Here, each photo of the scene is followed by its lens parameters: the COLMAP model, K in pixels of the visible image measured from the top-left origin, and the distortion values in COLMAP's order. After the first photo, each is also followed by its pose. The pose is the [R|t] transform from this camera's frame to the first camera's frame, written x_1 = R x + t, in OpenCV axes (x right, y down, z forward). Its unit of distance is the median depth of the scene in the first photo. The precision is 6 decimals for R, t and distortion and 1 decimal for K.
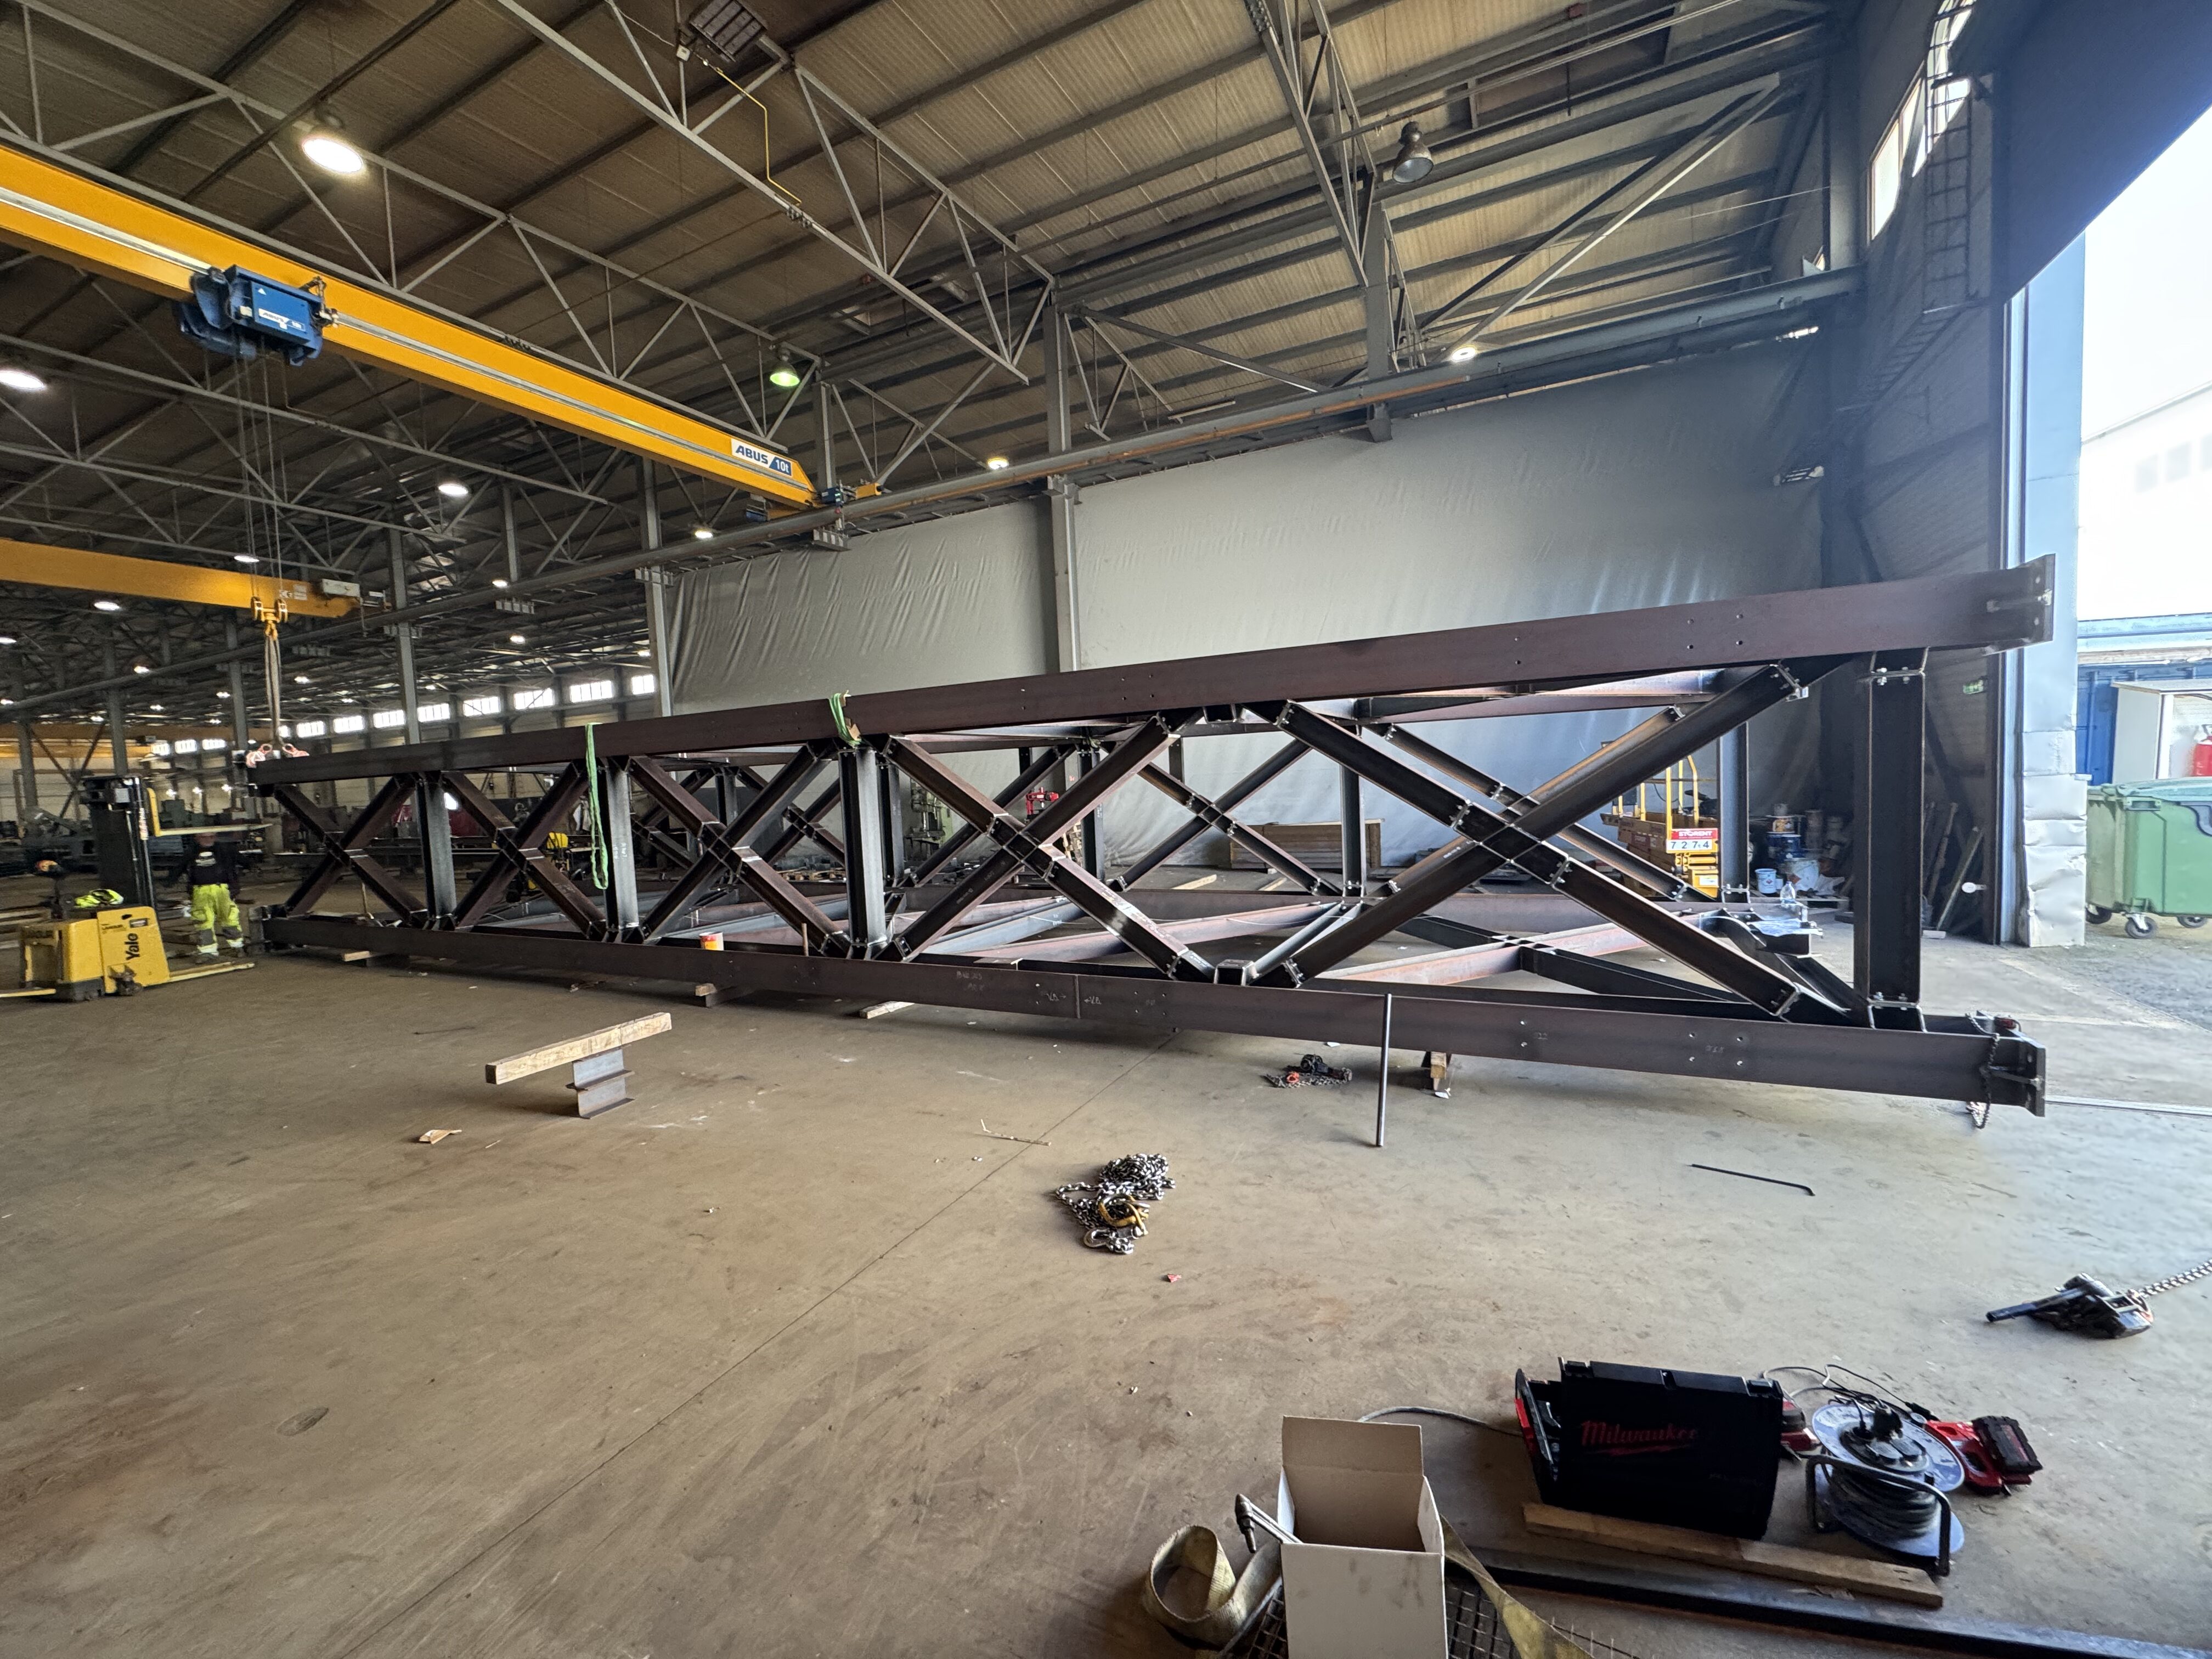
lens RADIAL K [[896.3, 0, 1106.0], [0, 896.3, 829.5], [0, 0, 1]] dist [0.001720, 0.000710]
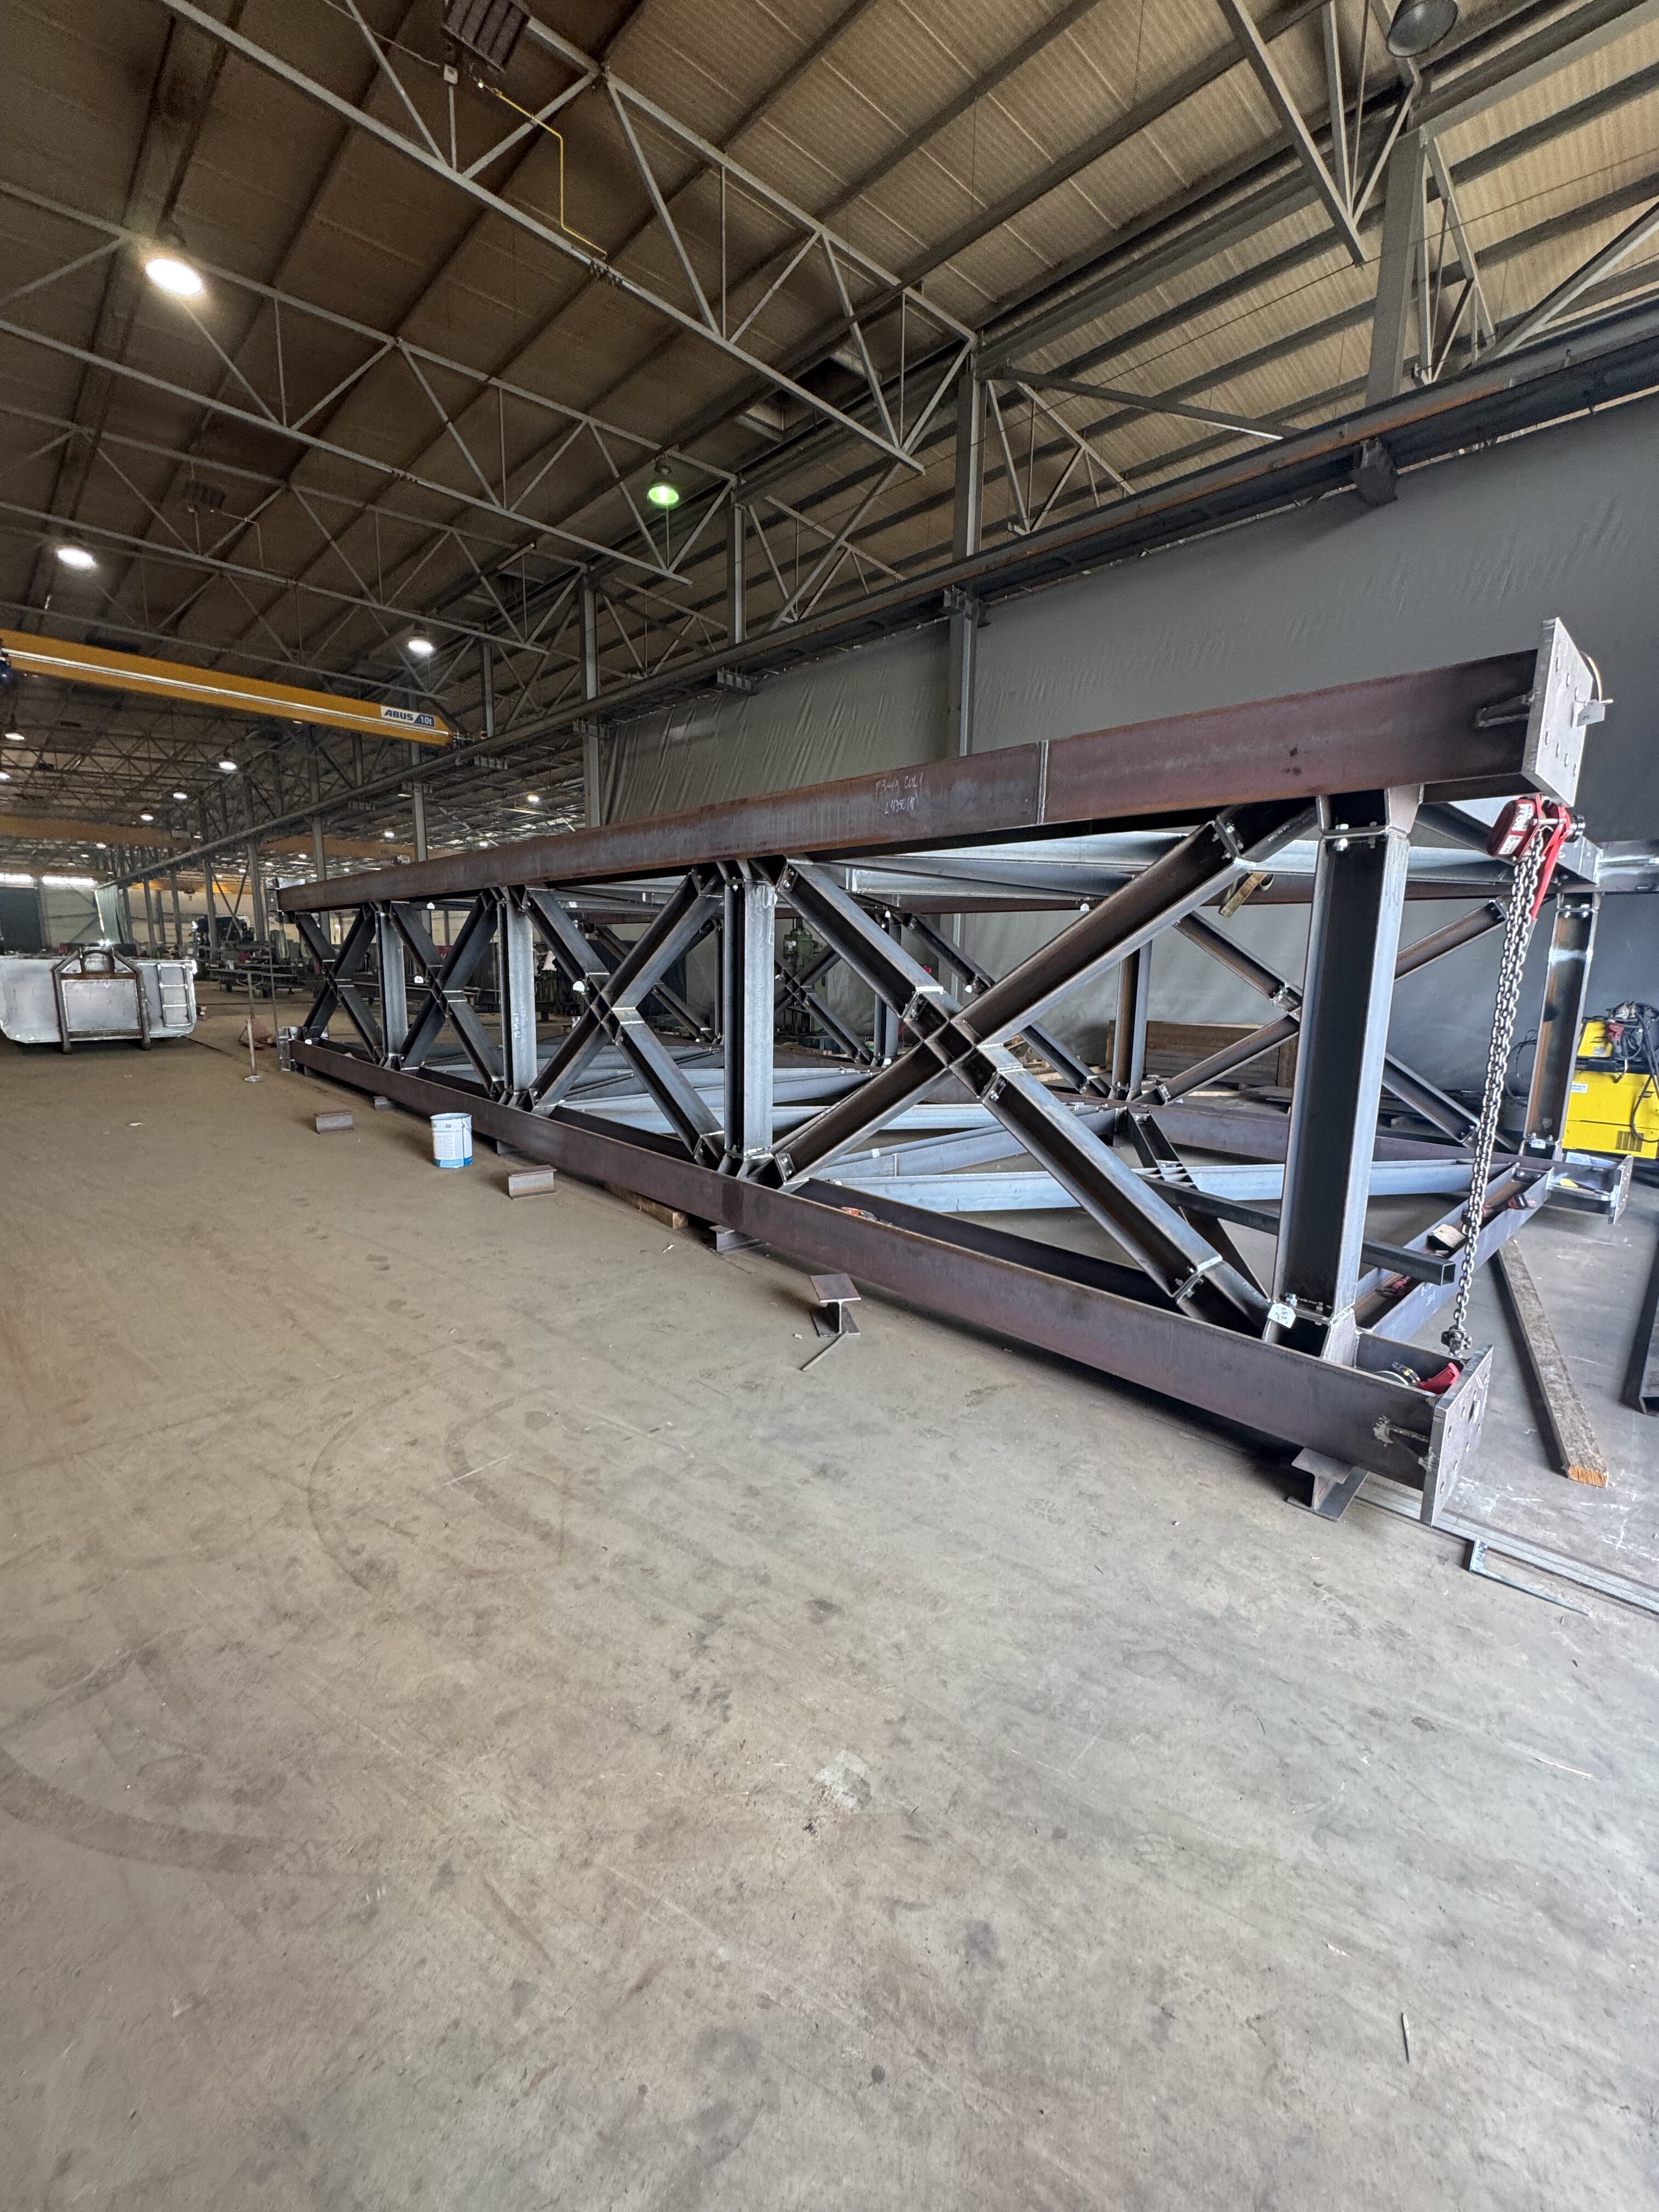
lens RADIAL K [[896.3, 0, 829.5], [0, 896.3, 1106.0], [0, 0, 1]] dist [0.001720, 0.000710]
pose [[0.946812, 0.108661, -0.302886, 0.145108], [-0.074384, 0.989674, 0.122525, -0.005657], [0.313072, -0.093478, 0.945118, 0.115564]]
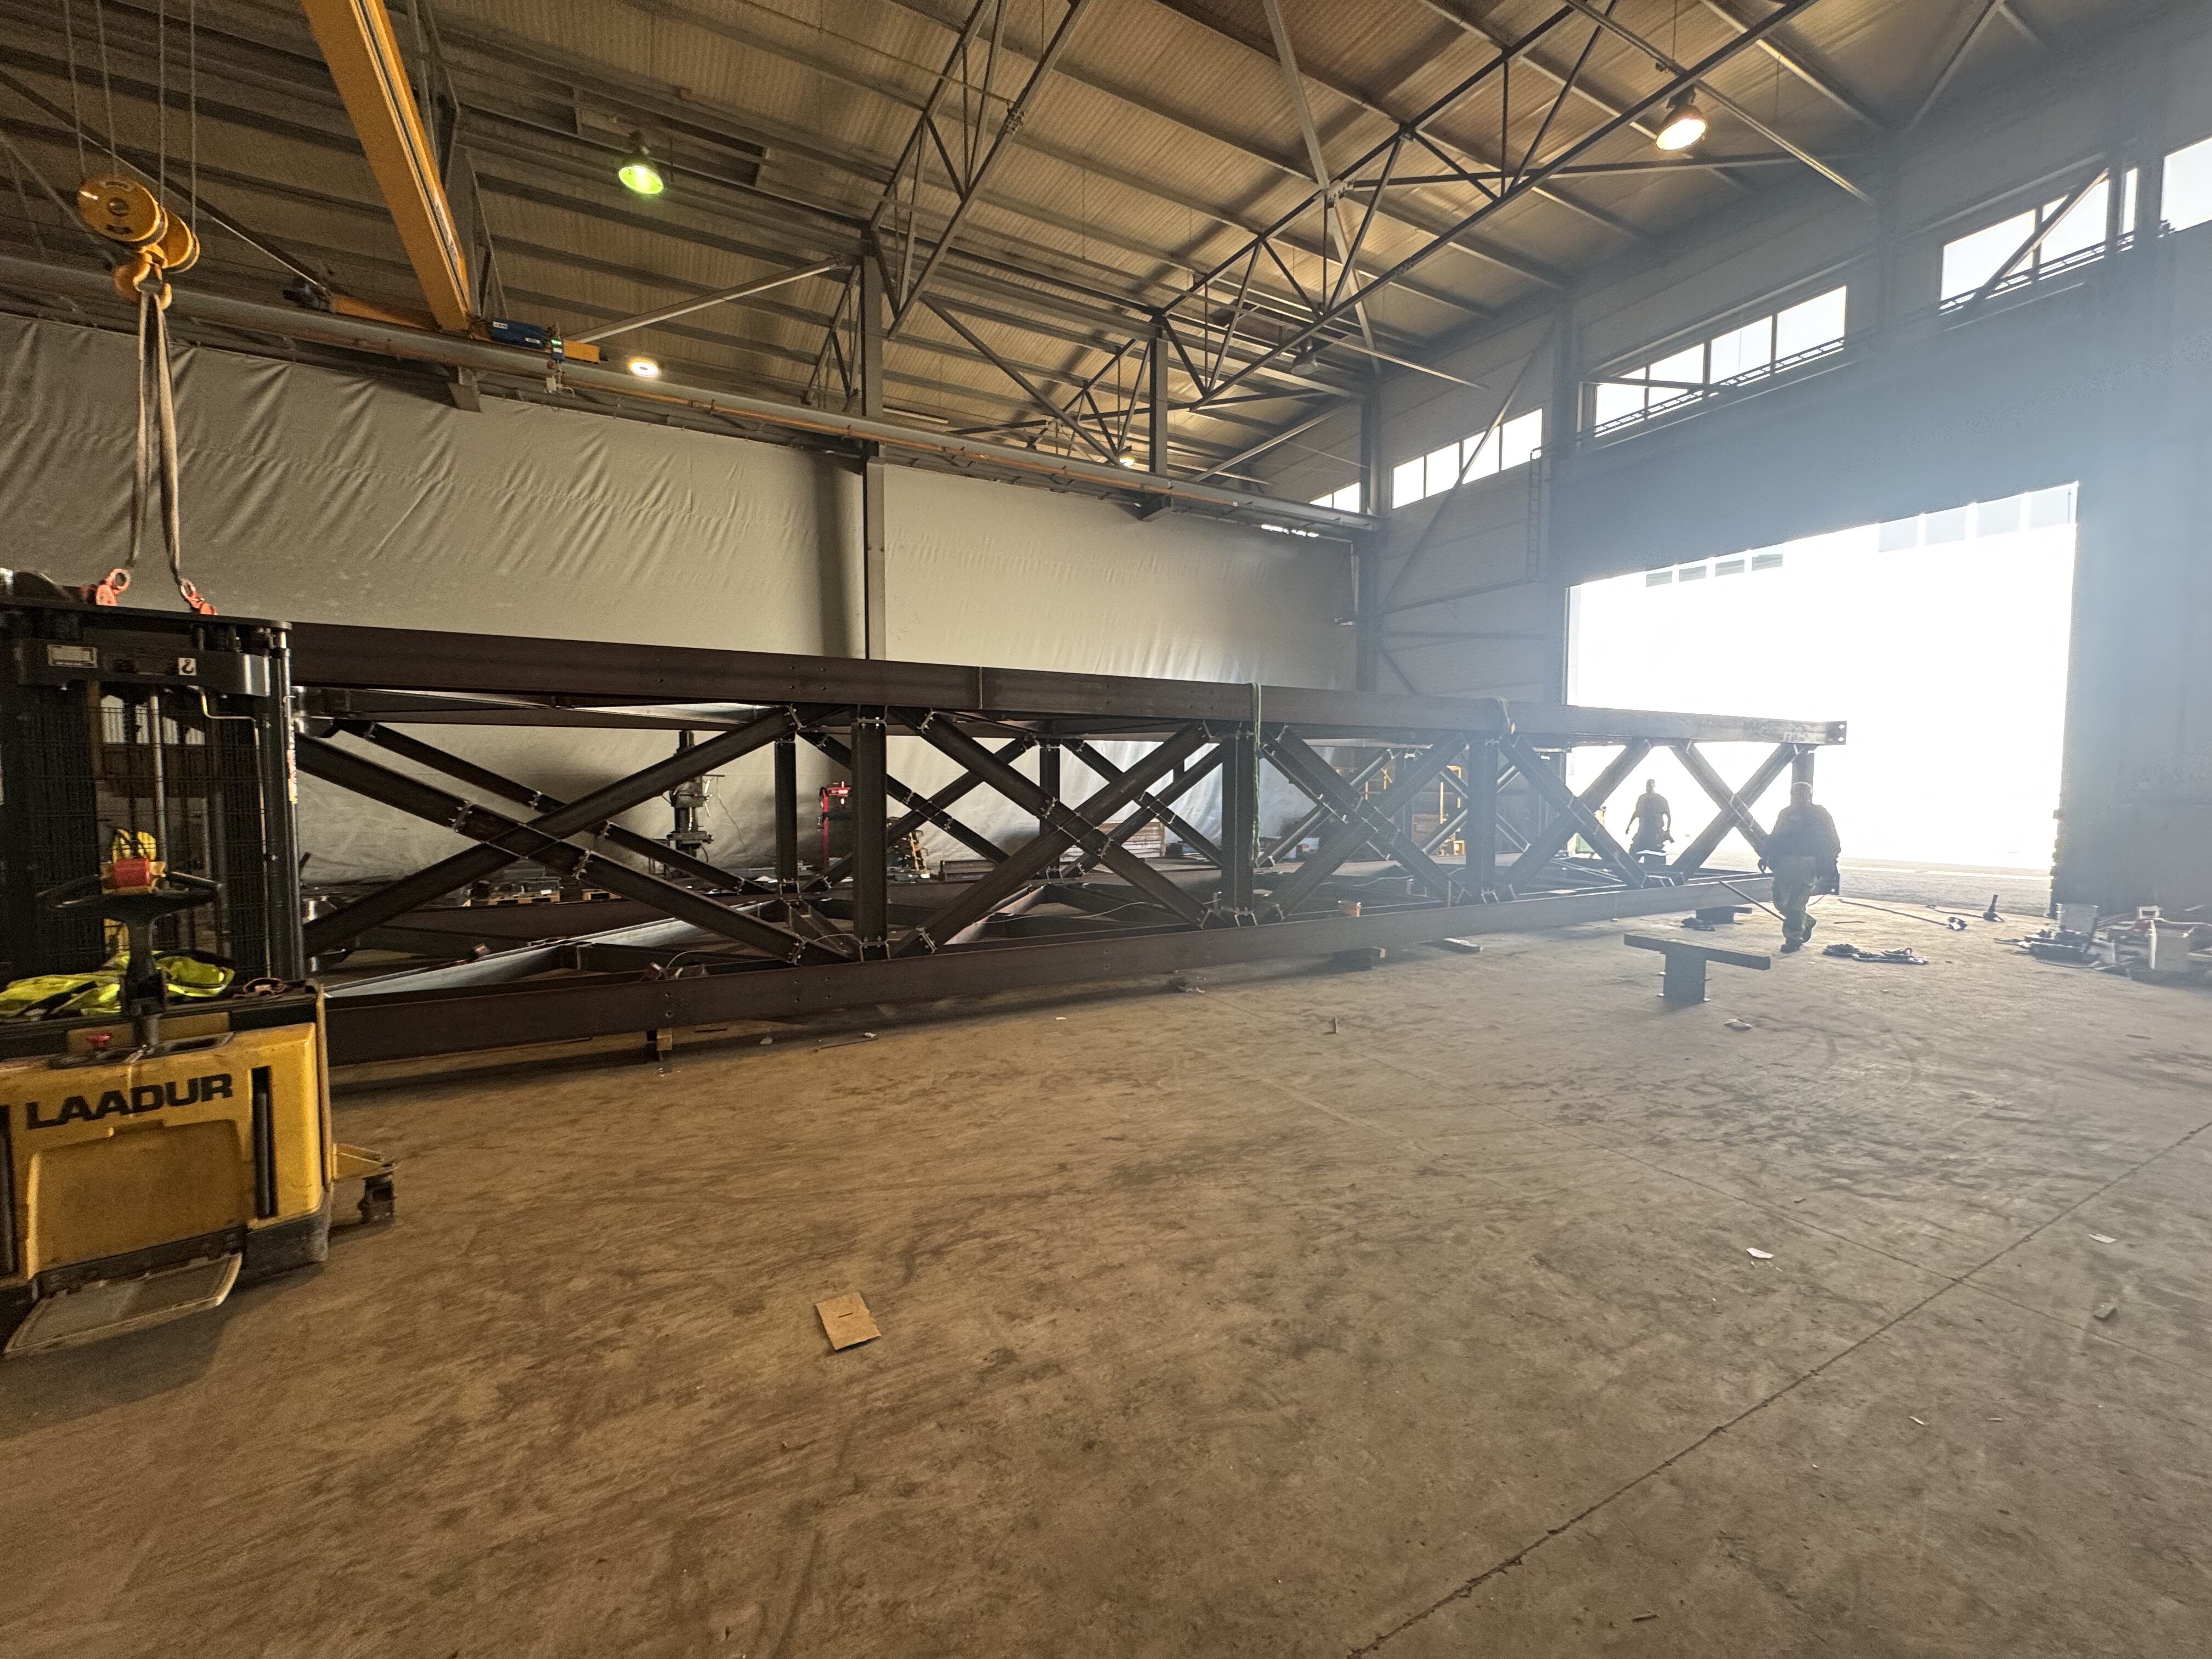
lens RADIAL K [[896.3, 0, 1106.0], [0, 896.3, 829.5], [0, 0, 1]] dist [0.001720, 0.000710]
pose [[0.572083, -0.001295, 0.820195, -0.670737], [0.024781, 0.999570, -0.015706, 0.019809], [-0.819822, 0.029310, 0.571868, 0.294544]]
